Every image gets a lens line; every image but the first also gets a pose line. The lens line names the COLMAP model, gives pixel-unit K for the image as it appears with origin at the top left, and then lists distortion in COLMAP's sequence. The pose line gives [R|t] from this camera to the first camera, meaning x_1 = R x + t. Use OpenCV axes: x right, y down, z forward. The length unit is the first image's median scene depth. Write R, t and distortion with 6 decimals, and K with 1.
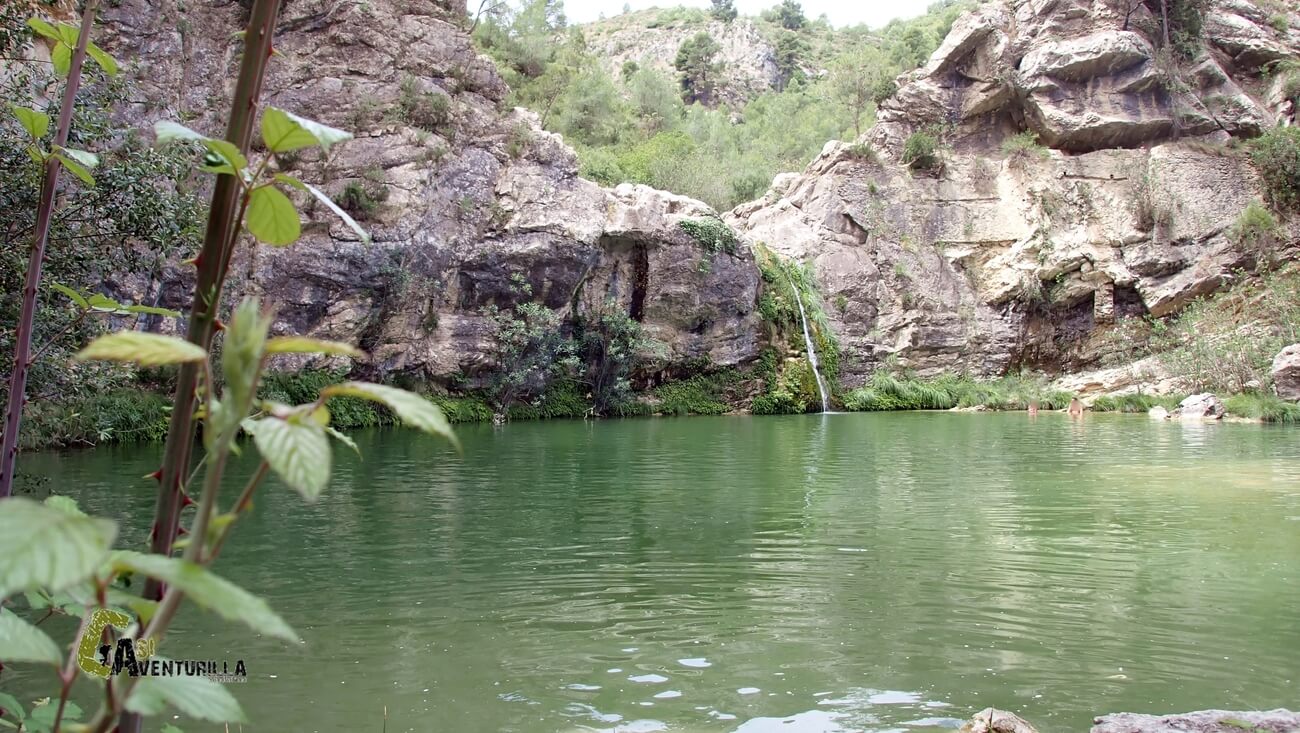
lens RADIAL K [[989.9, 0, 650.0], [0, 989.9, 366.5], [0, 0, 1]] dist [-0.168363, -0.004627]
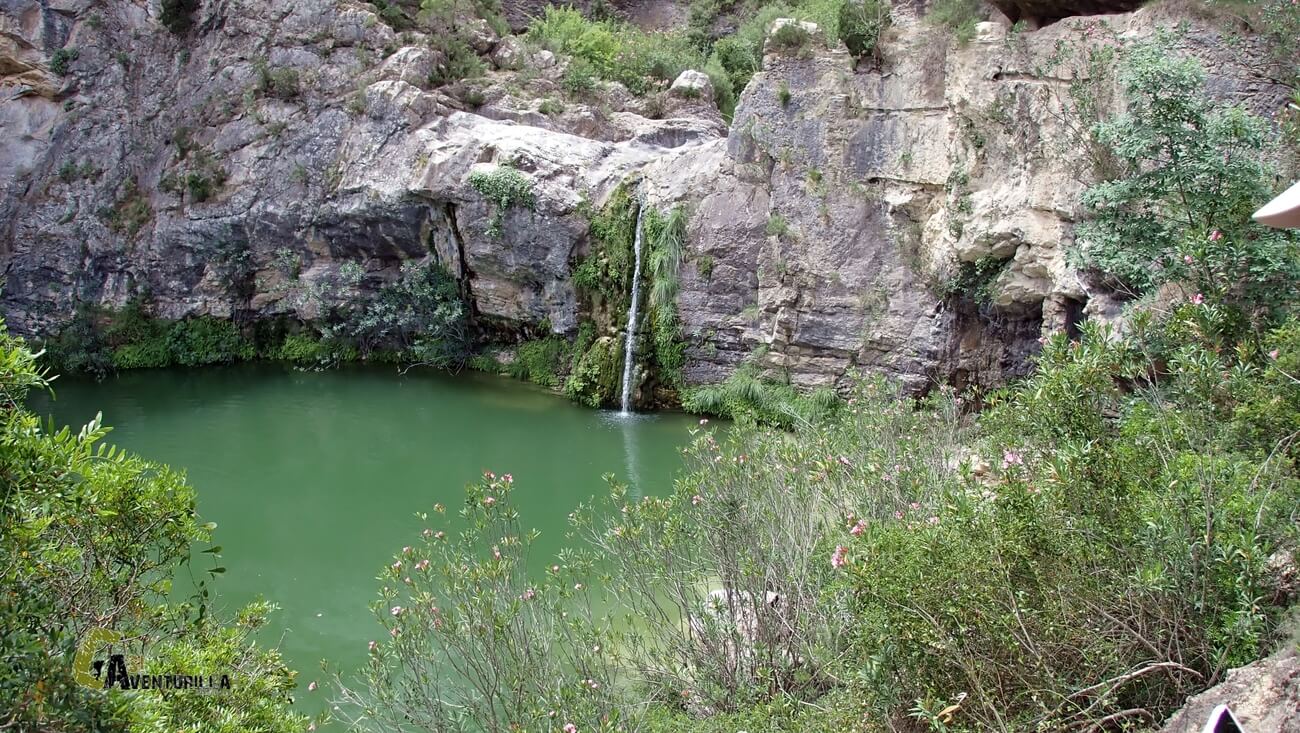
lens RADIAL K [[989.9, 0, 650.0], [0, 989.9, 366.5], [0, 0, 1]] dist [-0.168363, -0.004627]
pose [[0.615518, 0.193513, -0.763996, 0.749012], [0.017594, 0.965772, 0.258796, -0.184820], [0.787926, -0.172735, 0.591046, 0.516881]]
